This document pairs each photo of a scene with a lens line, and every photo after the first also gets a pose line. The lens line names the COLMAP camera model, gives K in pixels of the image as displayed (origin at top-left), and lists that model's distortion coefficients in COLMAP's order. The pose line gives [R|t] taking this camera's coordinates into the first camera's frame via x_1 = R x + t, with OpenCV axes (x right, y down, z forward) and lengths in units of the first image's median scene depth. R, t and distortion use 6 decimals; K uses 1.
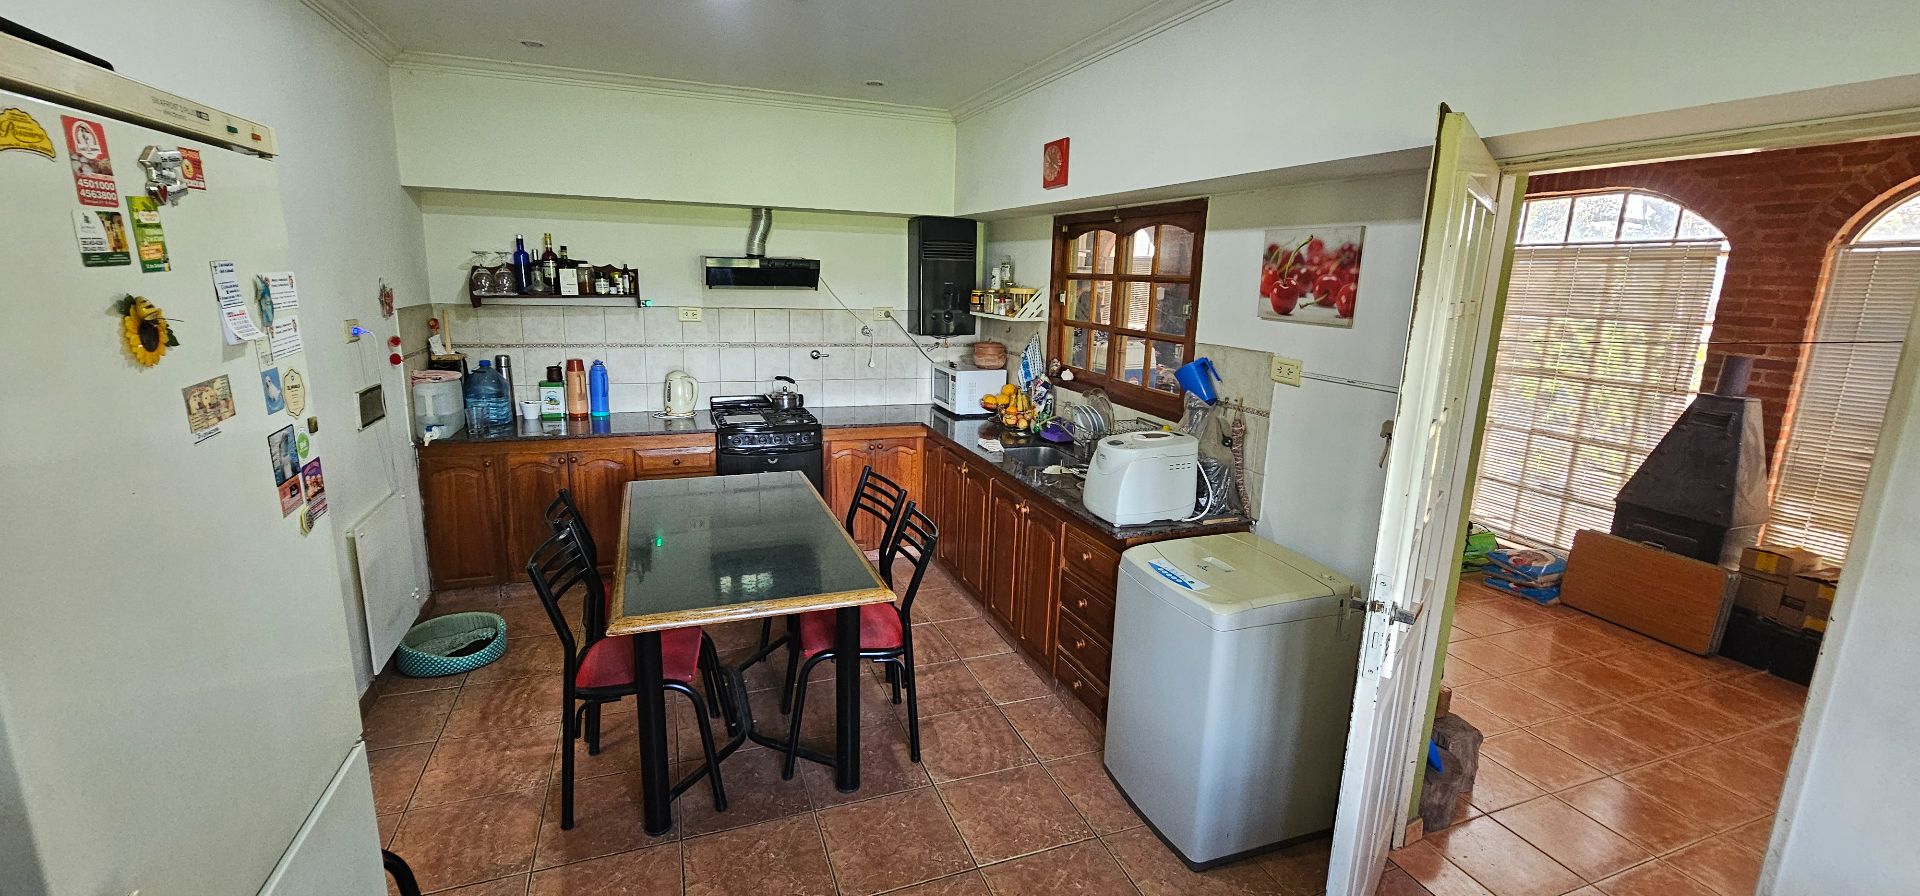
lens RADIAL K [[778.5, 0, 965.8], [0, 778.5, 436.8], [0, 0, 1]] dist [-0.000380, -0.000680]
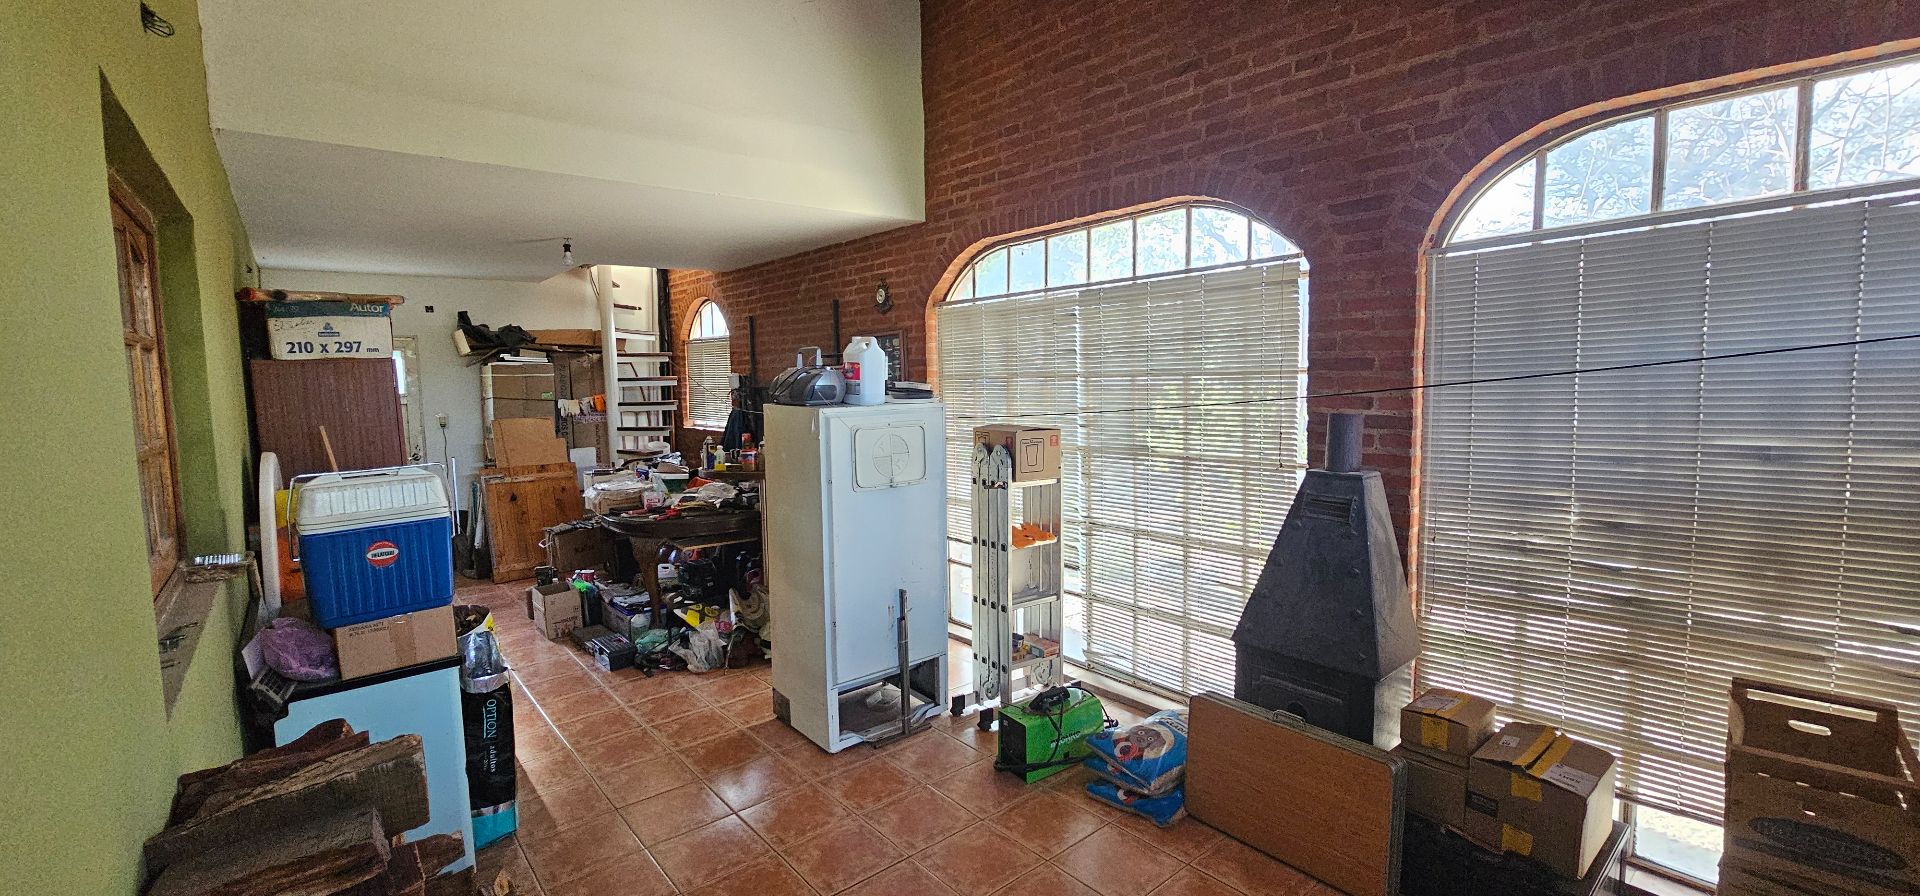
lens RADIAL K [[778.5, 0, 965.8], [0, 778.5, 436.8], [0, 0, 1]] dist [-0.000380, -0.000680]
pose [[0.943093, -0.076768, 0.323547, 0.413099], [0.116401, 0.987641, -0.104954, -0.045331], [-0.311491, 0.136643, 0.940373, 0.418434]]
